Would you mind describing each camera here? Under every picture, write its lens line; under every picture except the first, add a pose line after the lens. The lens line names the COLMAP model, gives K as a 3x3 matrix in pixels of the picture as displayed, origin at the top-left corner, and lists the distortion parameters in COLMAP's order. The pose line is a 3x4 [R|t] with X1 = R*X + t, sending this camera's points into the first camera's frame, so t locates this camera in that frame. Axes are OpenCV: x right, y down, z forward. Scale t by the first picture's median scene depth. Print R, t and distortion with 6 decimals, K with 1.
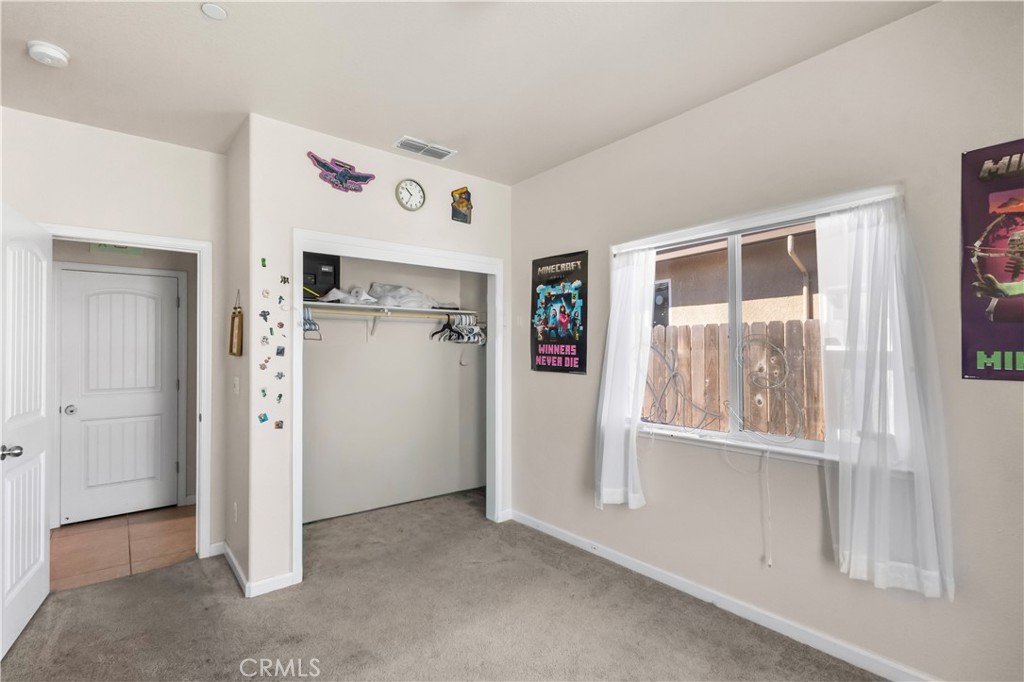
lens RADIAL K [[474.3, 0, 505.9], [0, 474.3, 339.1], [0, 0, 1]] dist [0.004446, -0.000132]
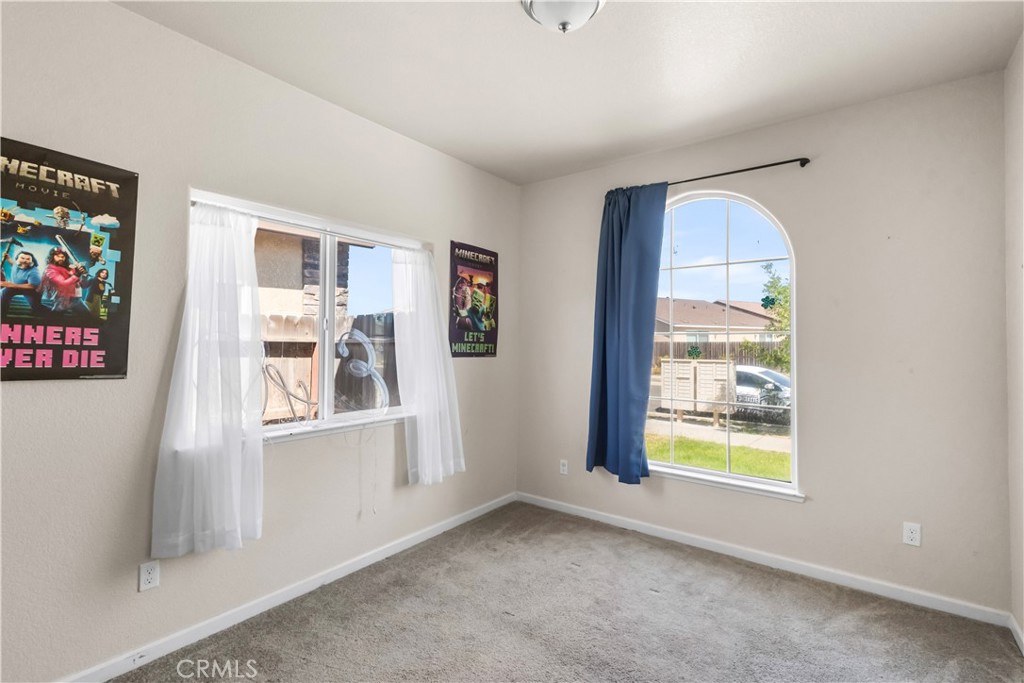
lens RADIAL K [[474.3, 0, 505.9], [0, 474.3, 339.6], [0, 0, 1]] dist [0.004446, -0.000132]
pose [[-0.233247, 0.020147, 0.972209, -0.517753], [-0.021465, 0.999435, -0.025861, 0.030544], [-0.972181, -0.026900, -0.232683, 0.665251]]
